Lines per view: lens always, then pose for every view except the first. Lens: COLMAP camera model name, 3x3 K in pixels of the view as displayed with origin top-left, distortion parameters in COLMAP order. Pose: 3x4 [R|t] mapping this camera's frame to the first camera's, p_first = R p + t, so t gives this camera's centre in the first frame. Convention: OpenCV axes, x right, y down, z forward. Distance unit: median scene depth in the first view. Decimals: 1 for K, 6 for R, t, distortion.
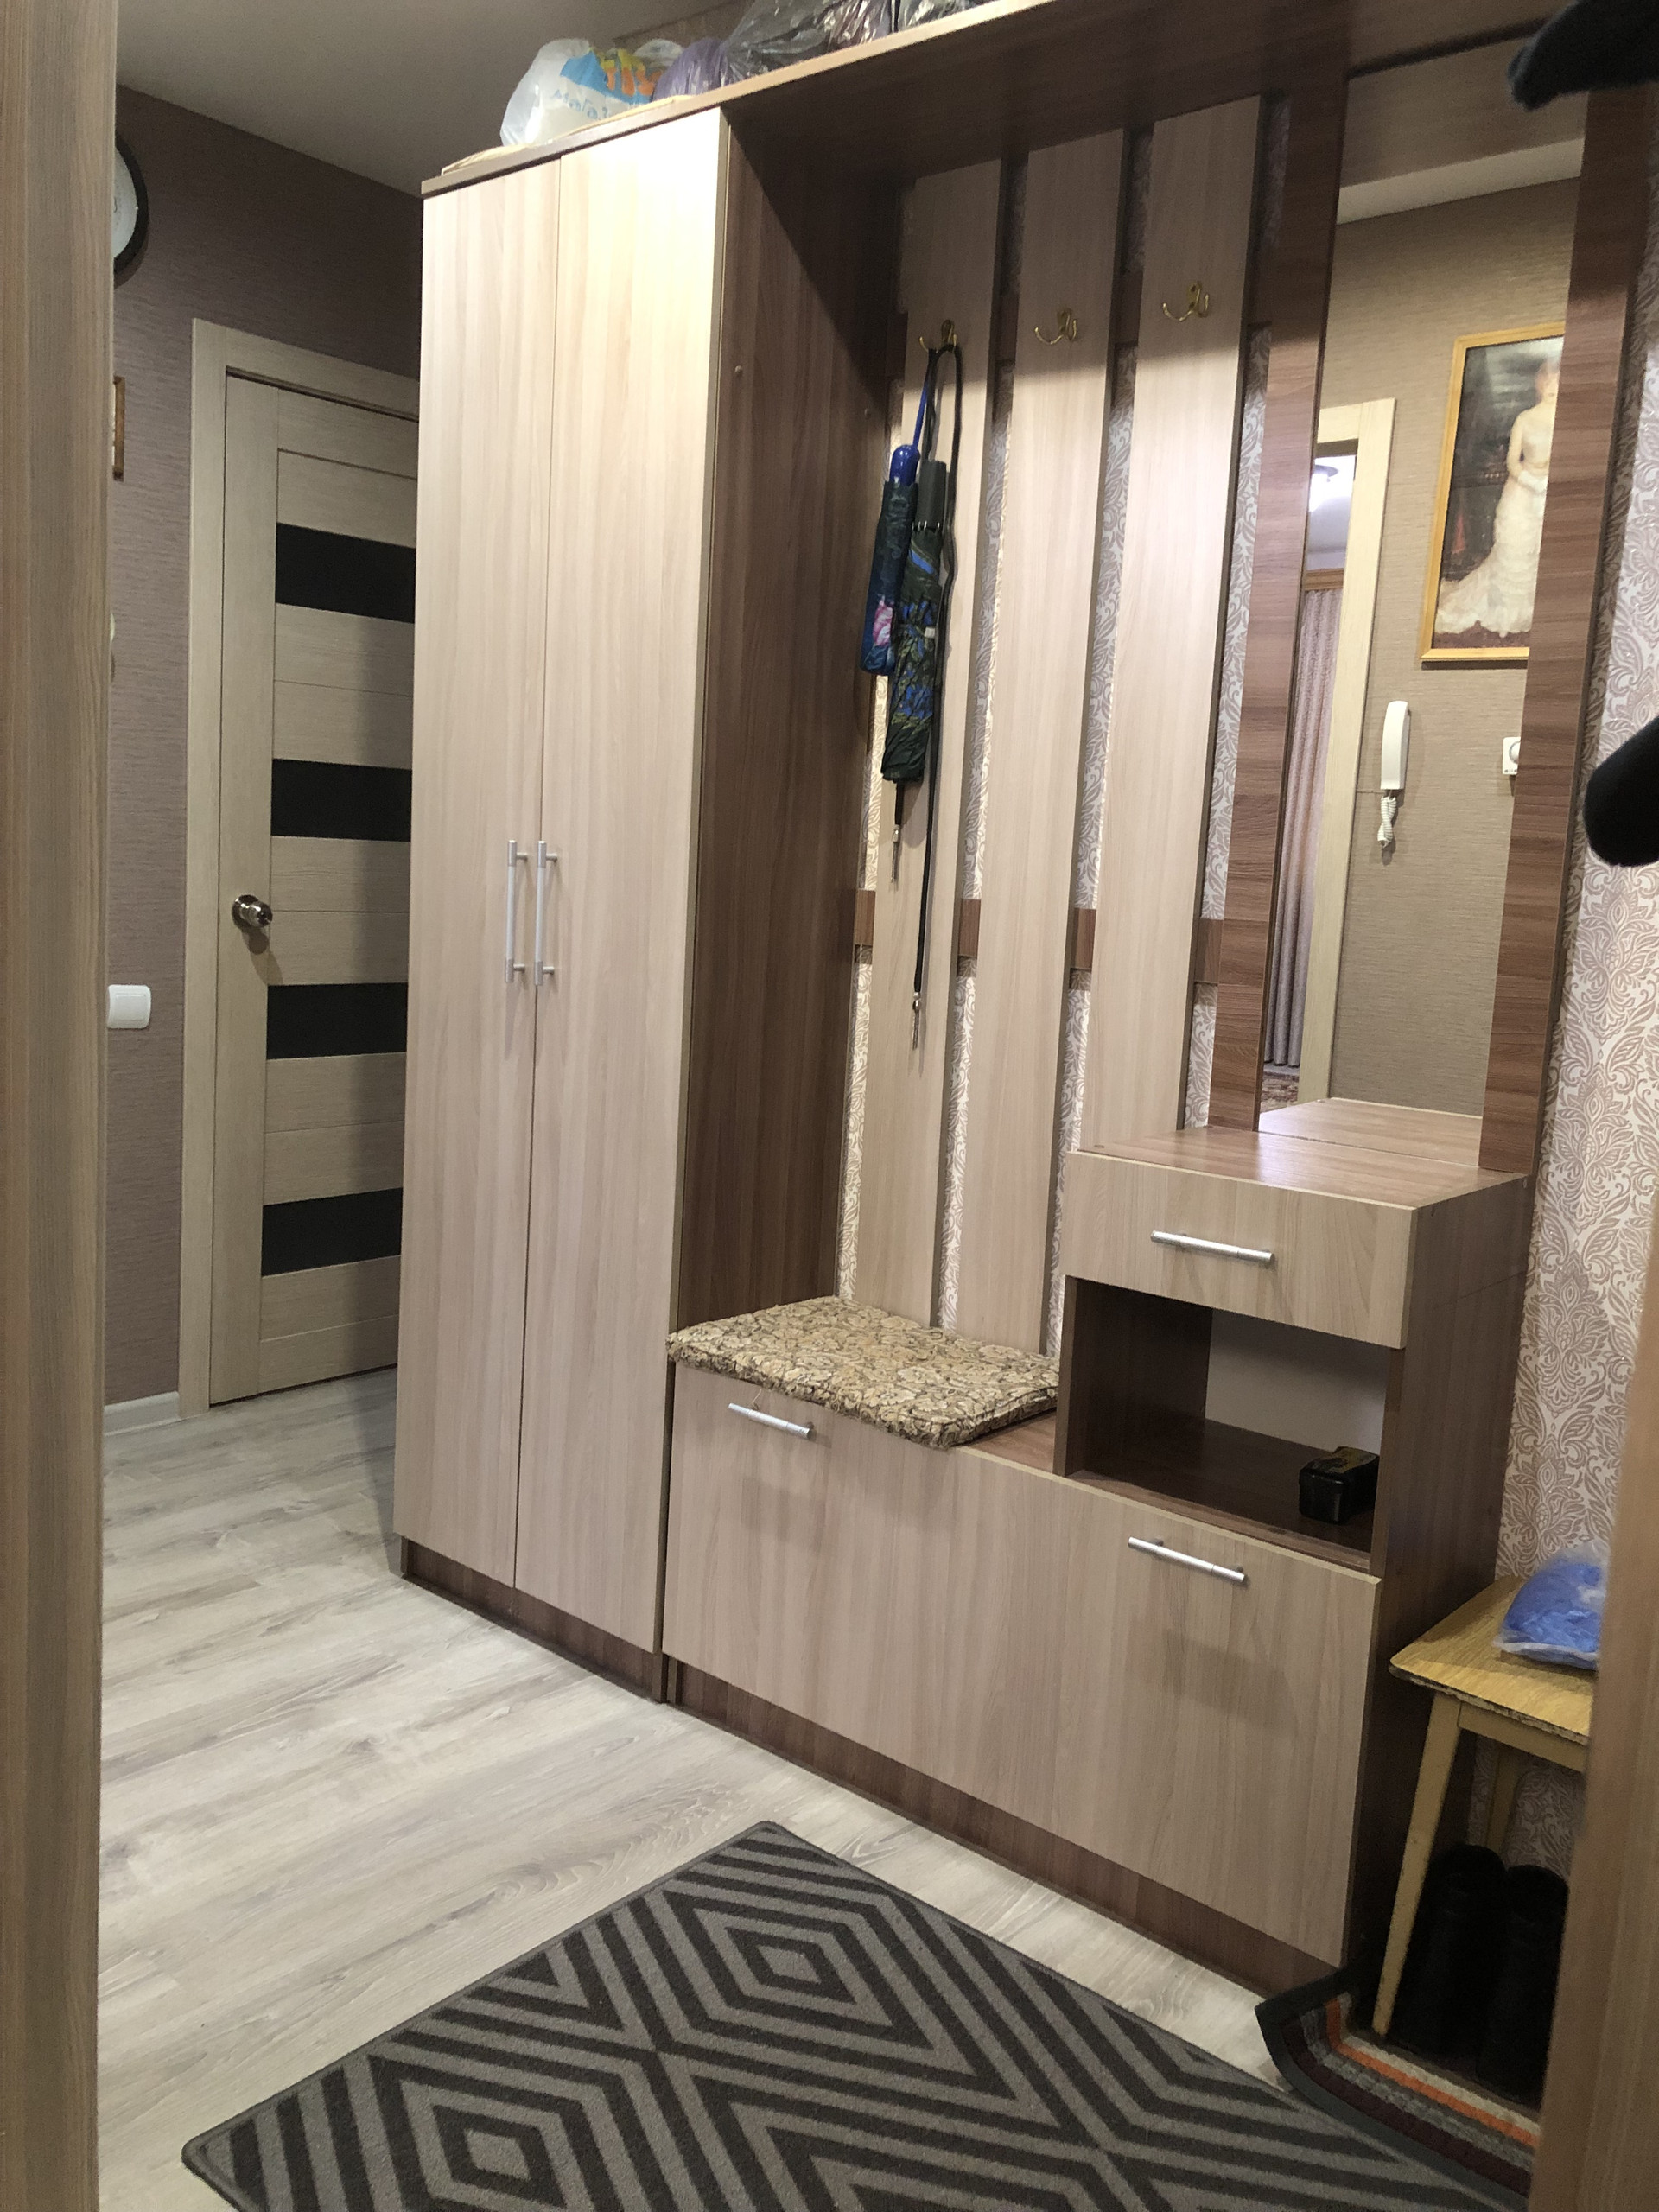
lens RADIAL K [[1816.3, 0, 829.3], [0, 1816.3, 1120.0], [0, 0, 1]] dist [0.014168, 0.004203]
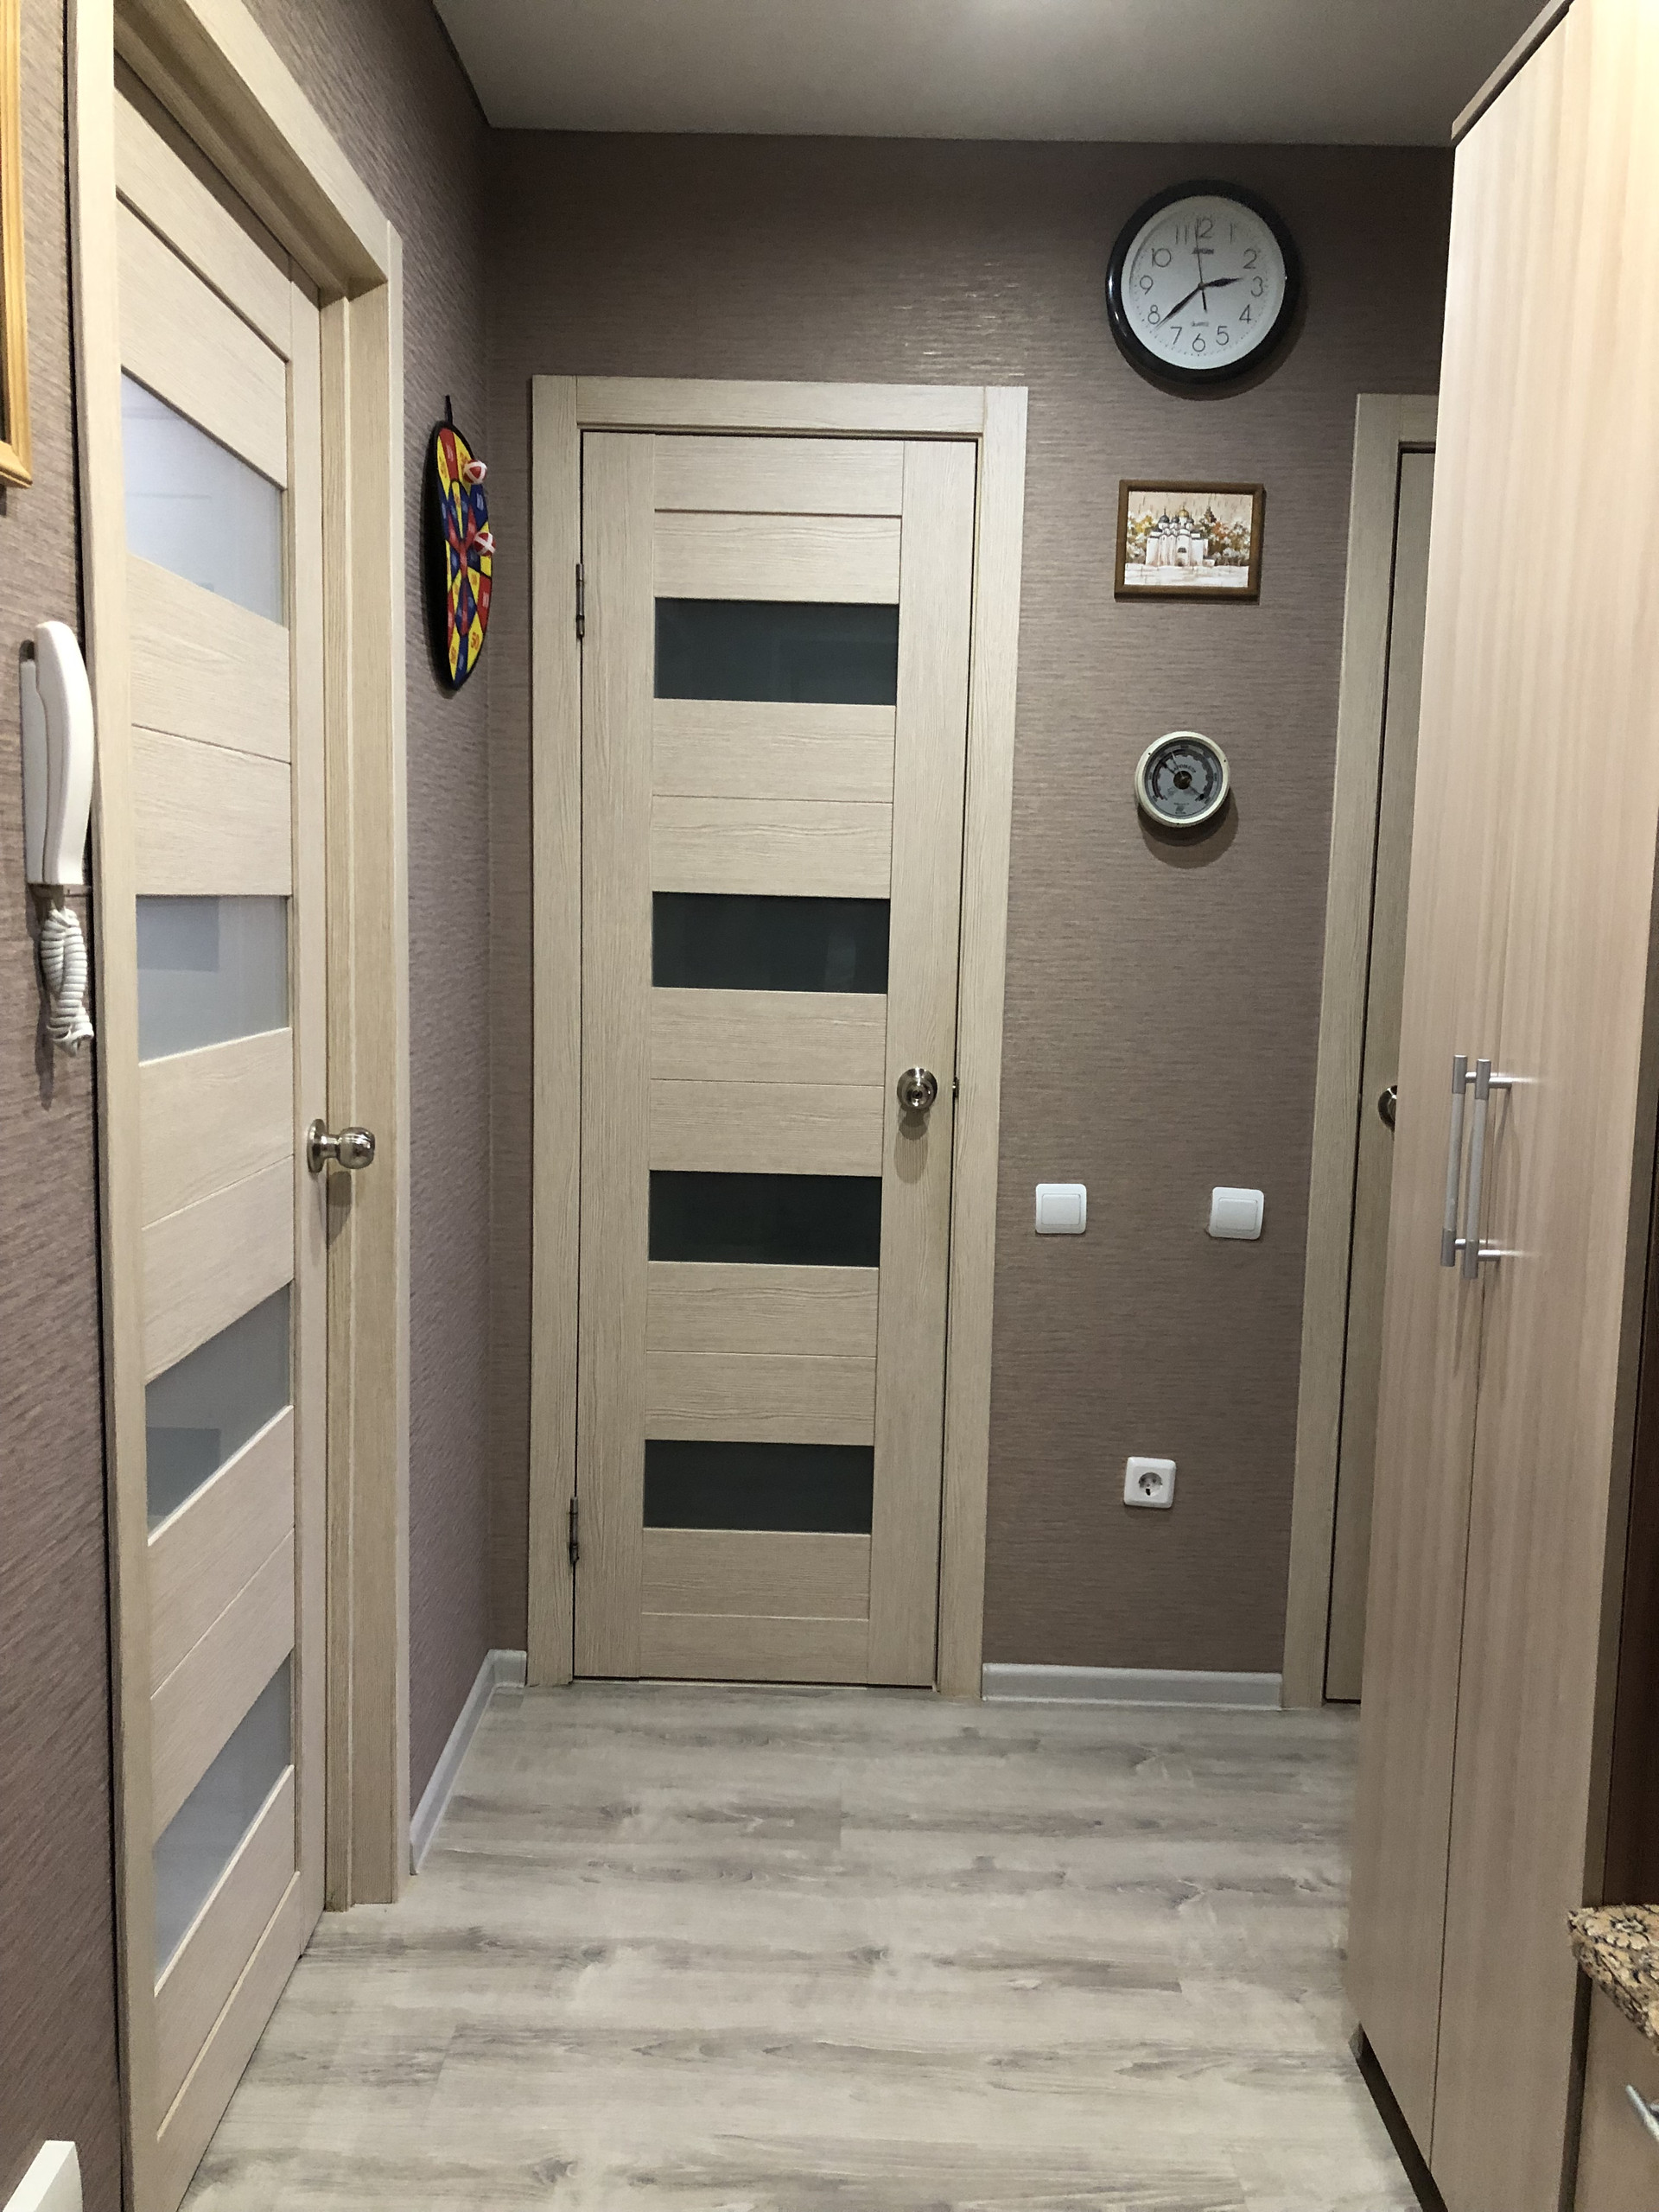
lens RADIAL K [[1816.3, 0, 829.3], [0, 1816.3, 1120.0], [0, 0, 1]] dist [0.014168, 0.004203]
pose [[0.647969, 0.056427, -0.759574, 0.190326], [-0.108072, 0.993974, -0.018353, -0.097866], [0.753961, 0.093981, 0.650162, 0.425324]]
